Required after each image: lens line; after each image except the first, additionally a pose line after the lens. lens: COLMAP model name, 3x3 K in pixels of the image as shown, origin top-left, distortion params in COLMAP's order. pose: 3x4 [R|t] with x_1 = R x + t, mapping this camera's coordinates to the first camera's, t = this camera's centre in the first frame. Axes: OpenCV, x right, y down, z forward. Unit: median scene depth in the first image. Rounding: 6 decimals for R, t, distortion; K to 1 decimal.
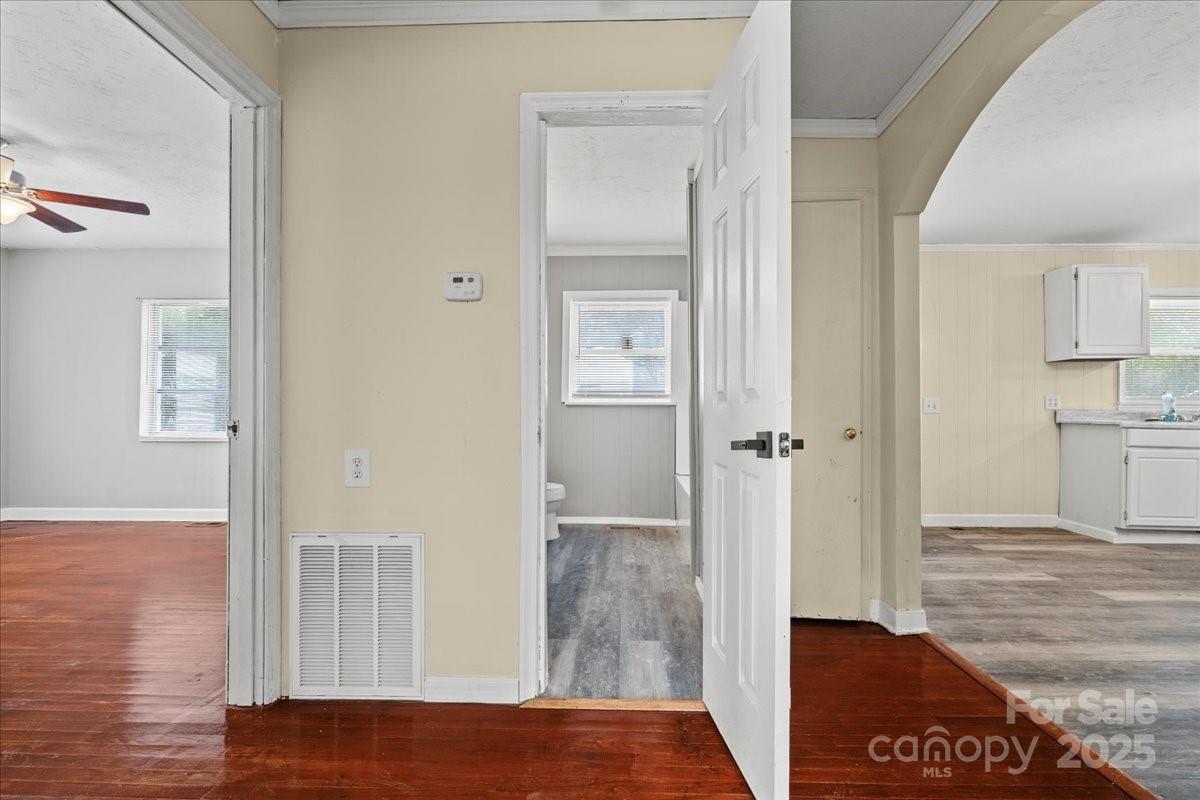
lens RADIAL K [[558.5, 0, 610.6], [0, 558.5, 406.9], [0, 0, 1]] dist [-0.000130, 0.001970]
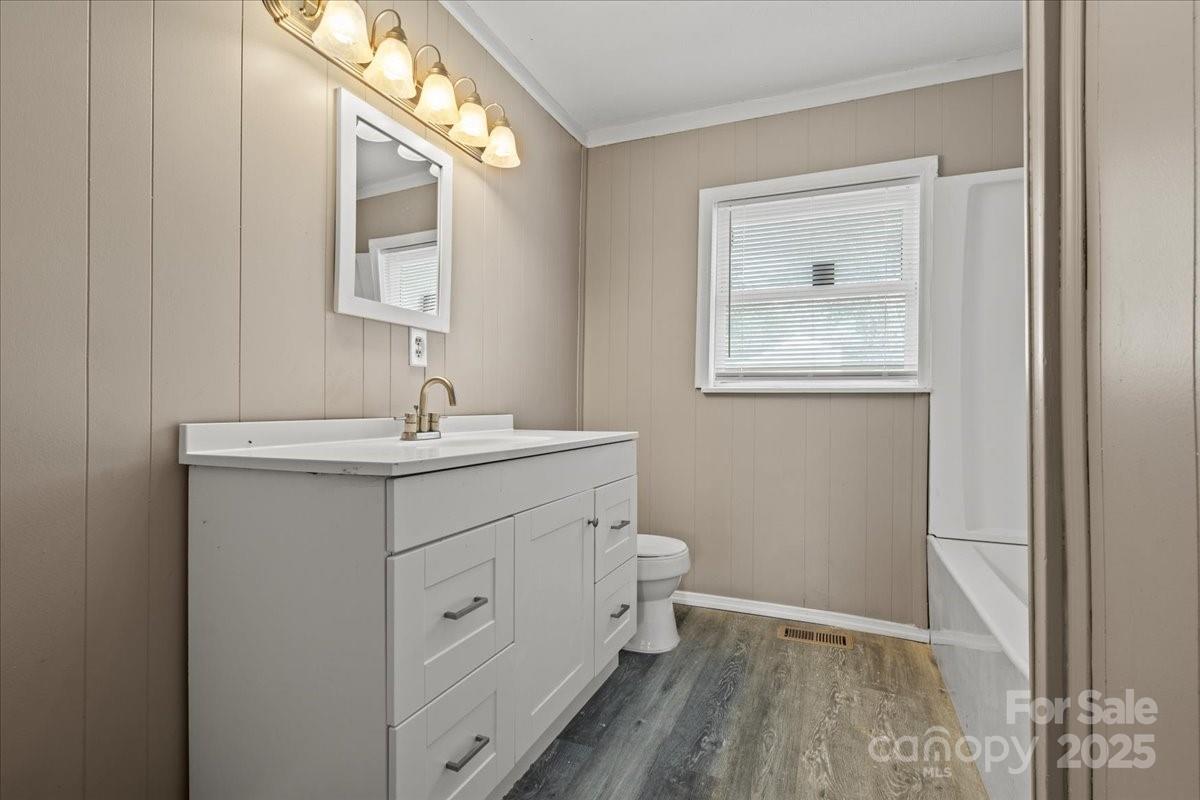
lens RADIAL K [[558.5, 0, 597.9], [0, 558.5, 404.2], [0, 0, 1]] dist [-0.000130, 0.001970]
pose [[0.931403, 0.006156, -0.363937, 0.025048], [-0.002998, 0.999953, 0.009242, 0.003082], [0.363977, -0.007517, 0.931378, 0.445590]]
